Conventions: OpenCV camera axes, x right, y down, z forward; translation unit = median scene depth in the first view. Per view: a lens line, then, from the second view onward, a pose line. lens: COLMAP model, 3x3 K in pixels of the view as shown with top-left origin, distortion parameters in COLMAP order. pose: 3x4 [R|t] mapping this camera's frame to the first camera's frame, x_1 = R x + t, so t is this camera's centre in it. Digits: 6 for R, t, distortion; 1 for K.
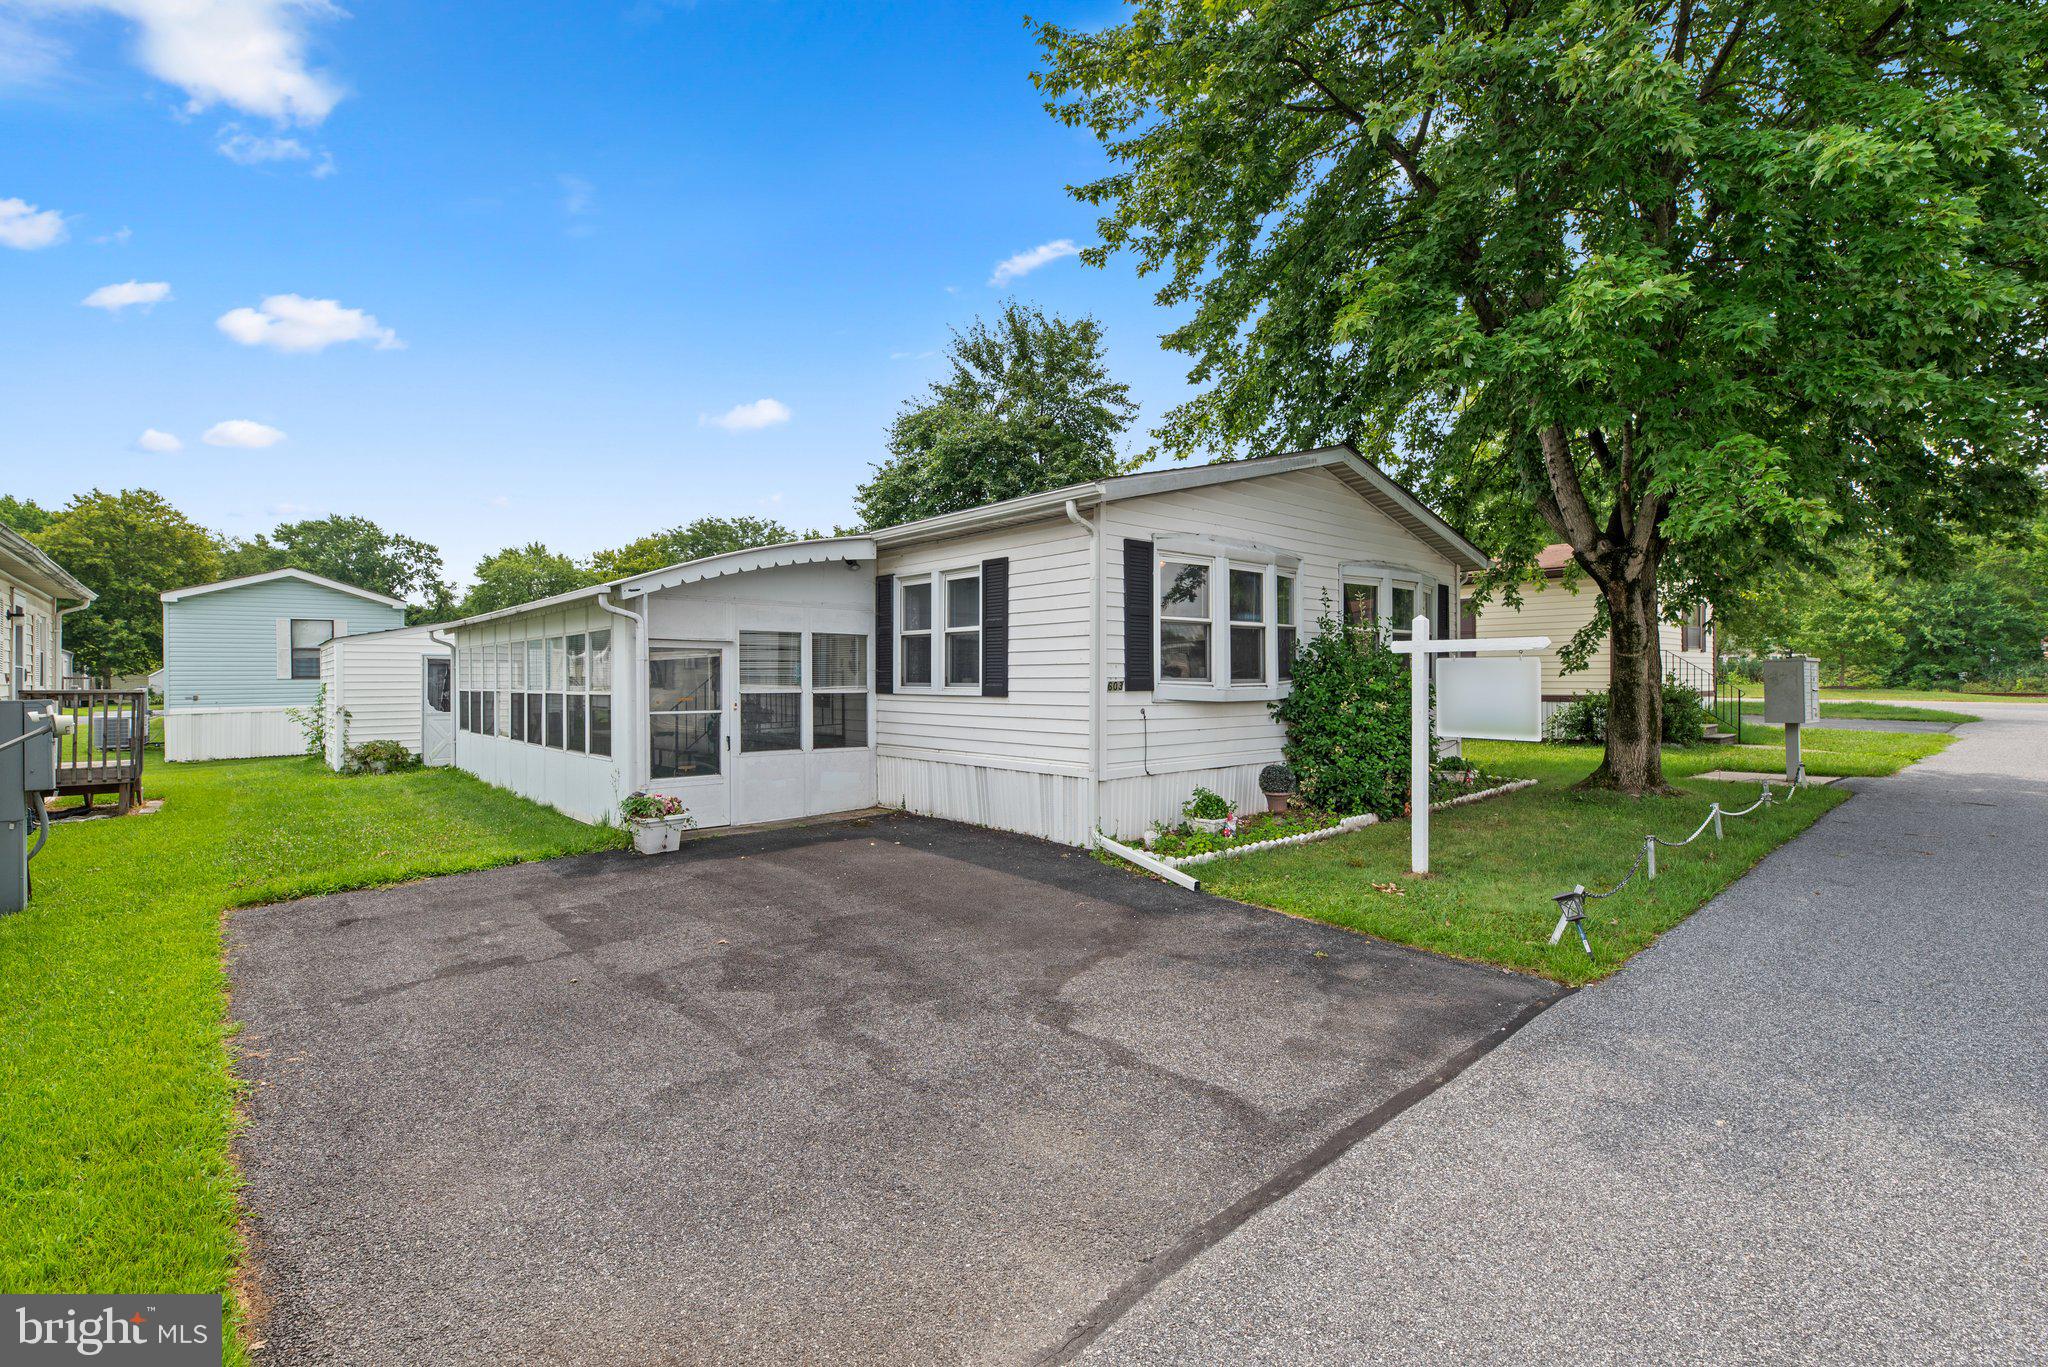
lens RADIAL K [[907.1, 0, 1005.3], [0, 907.1, 678.5], [0, 0, 1]] dist [-0.000607, 0.000422]
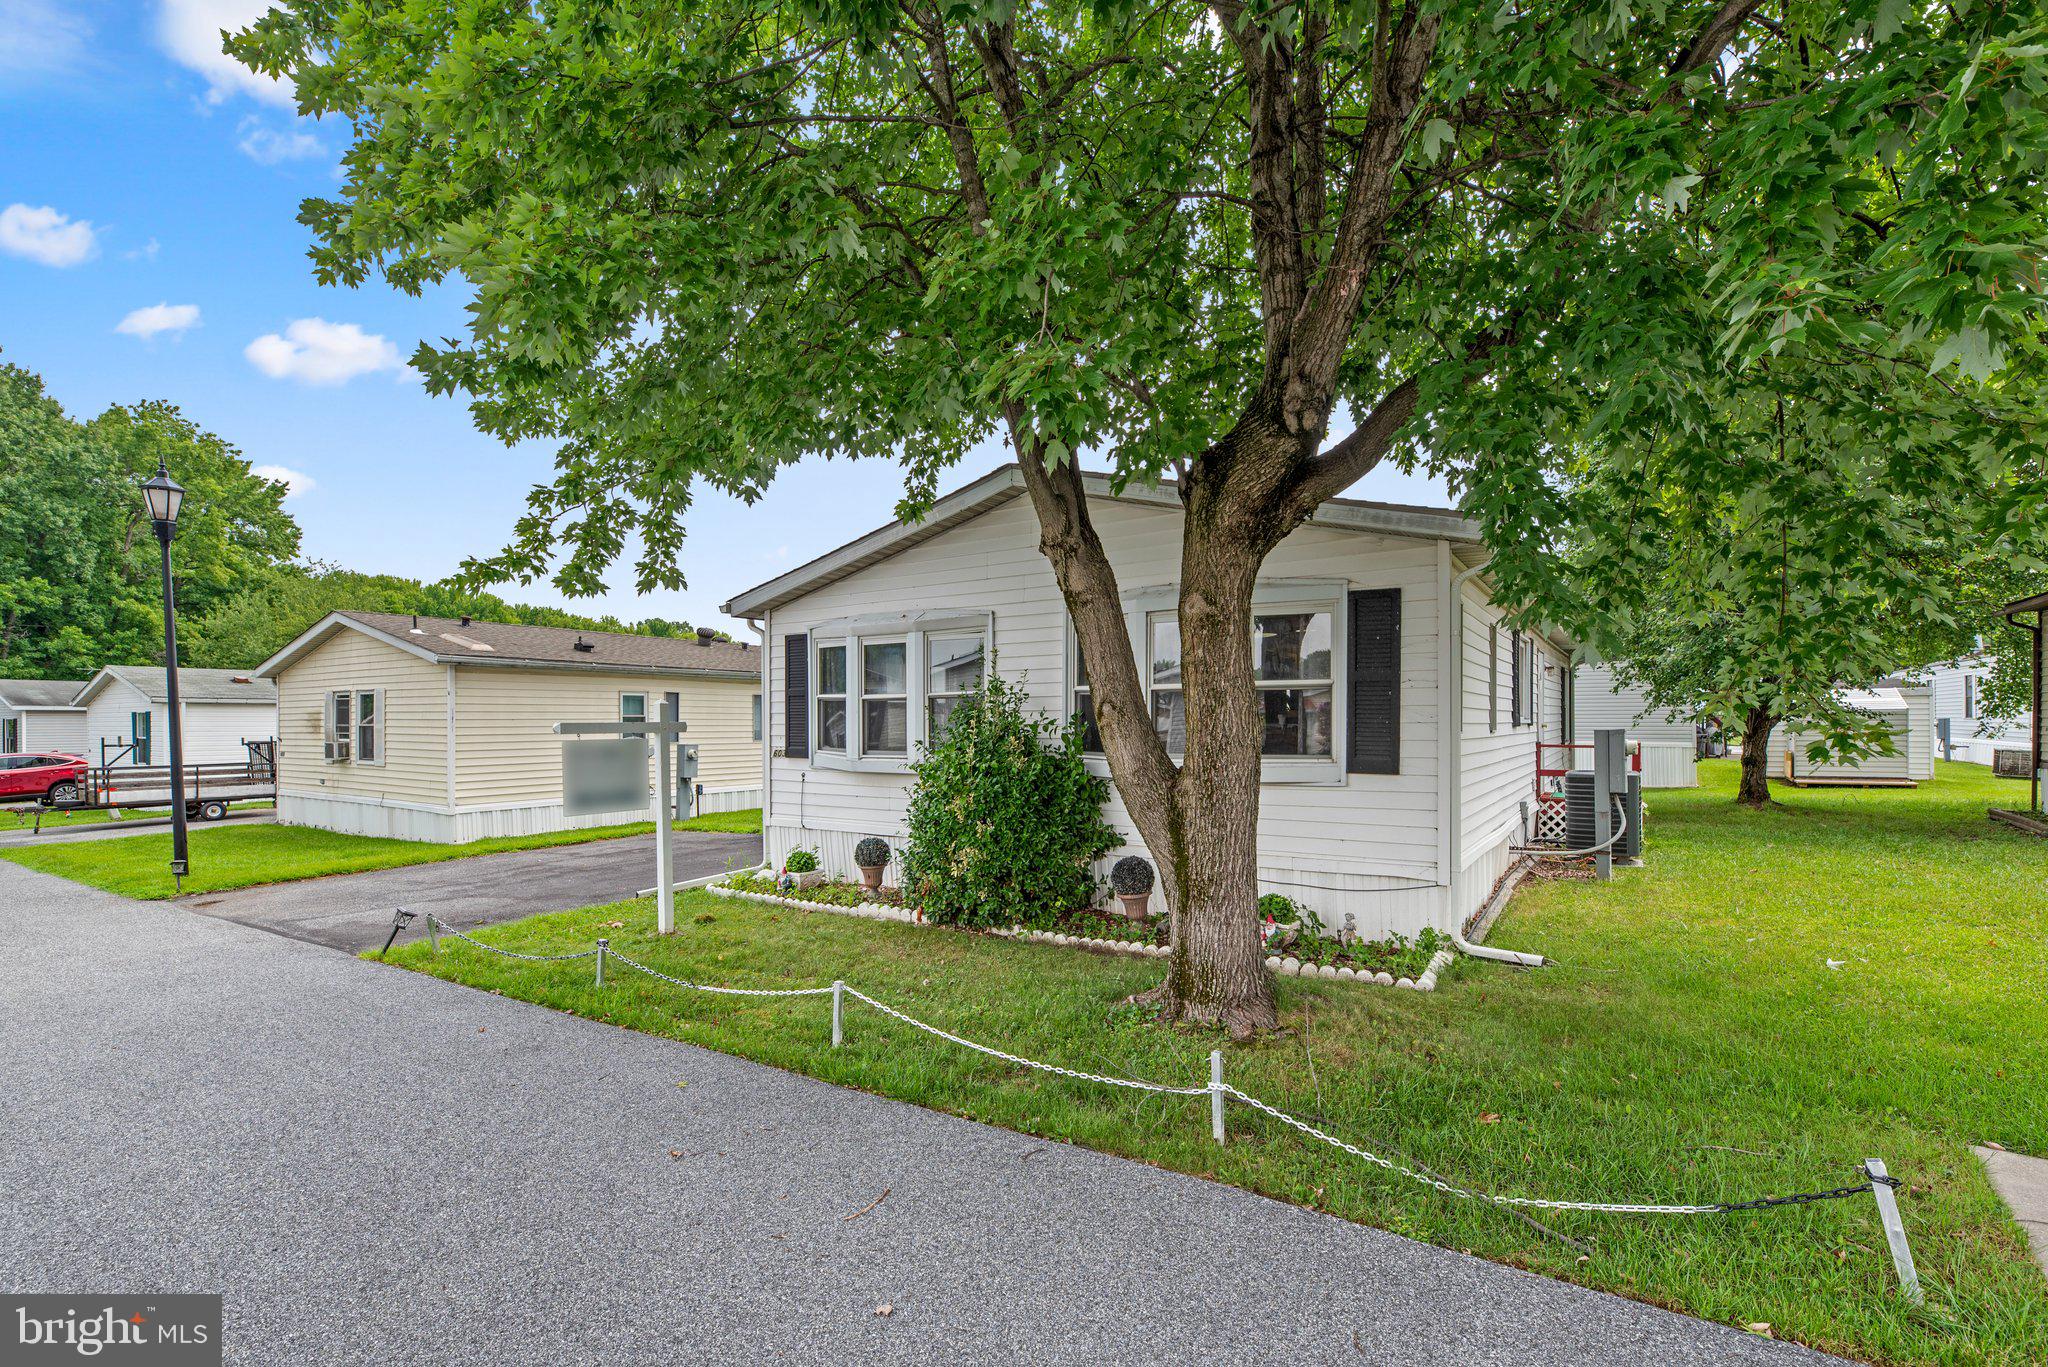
lens RADIAL K [[907.1, 0, 1030.4], [0, 907.1, 723.5], [0, 0, 1]] dist [-0.000607, 0.000422]
pose [[0.284903, 0.002523, -0.958553, 1.411969], [-0.001057, 0.999997, 0.002318, -0.035841], [0.958556, 0.000353, 0.284904, 0.958936]]
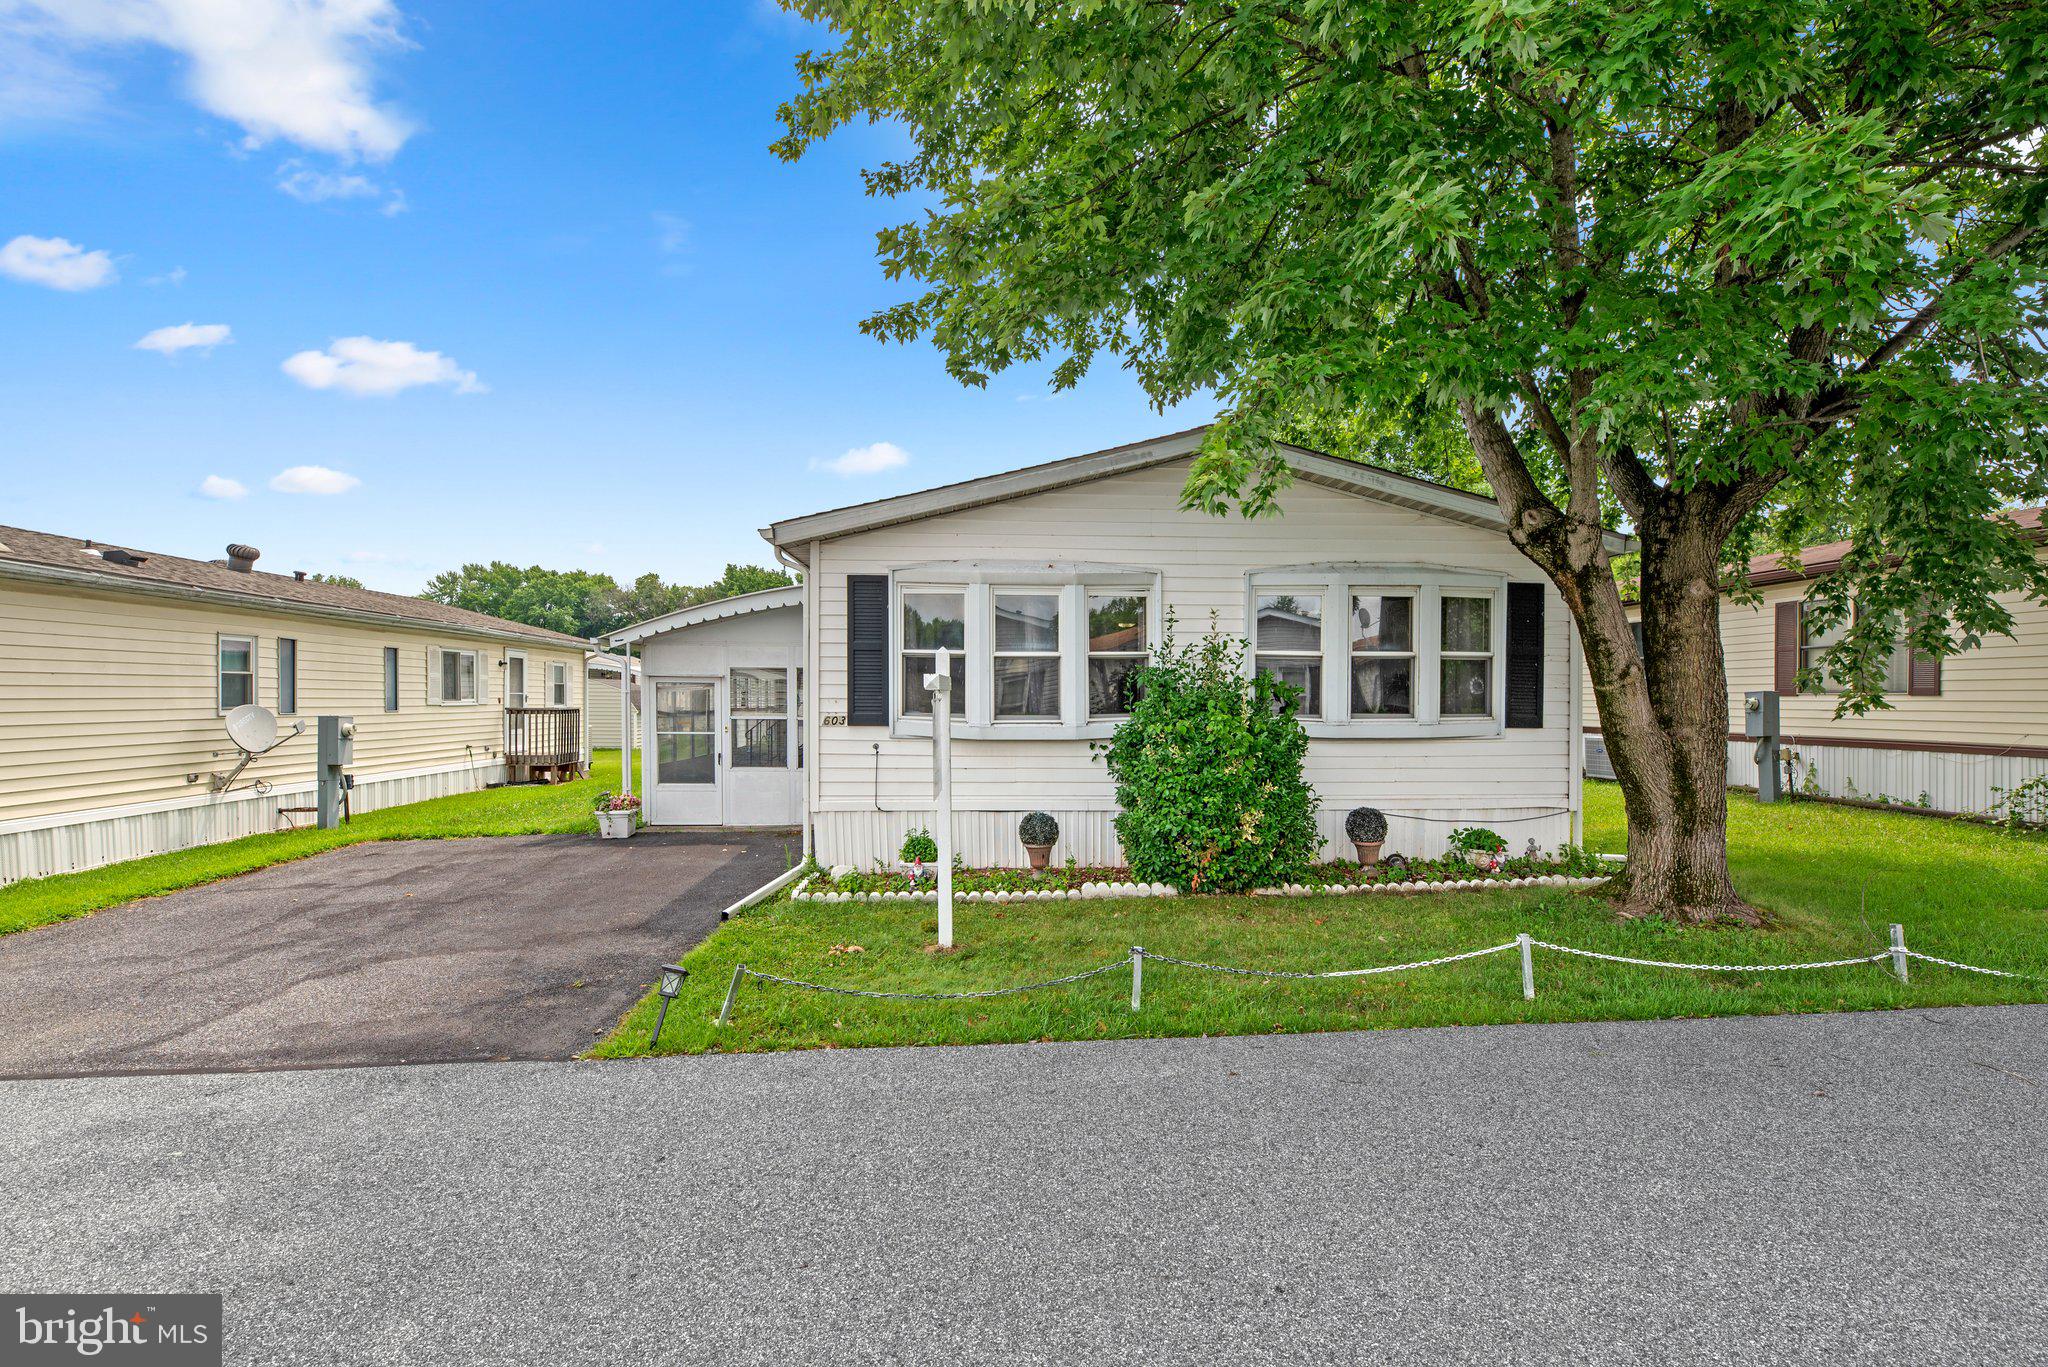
lens RADIAL K [[907.1, 0, 1018.4], [0, 907.1, 695.3], [0, 0, 1]] dist [-0.000607, 0.000422]
pose [[0.790729, 0.004872, -0.612147, 0.895397], [-0.008562, 0.999959, -0.003100, -0.018187], [0.612107, 0.007692, 0.790738, 0.312109]]
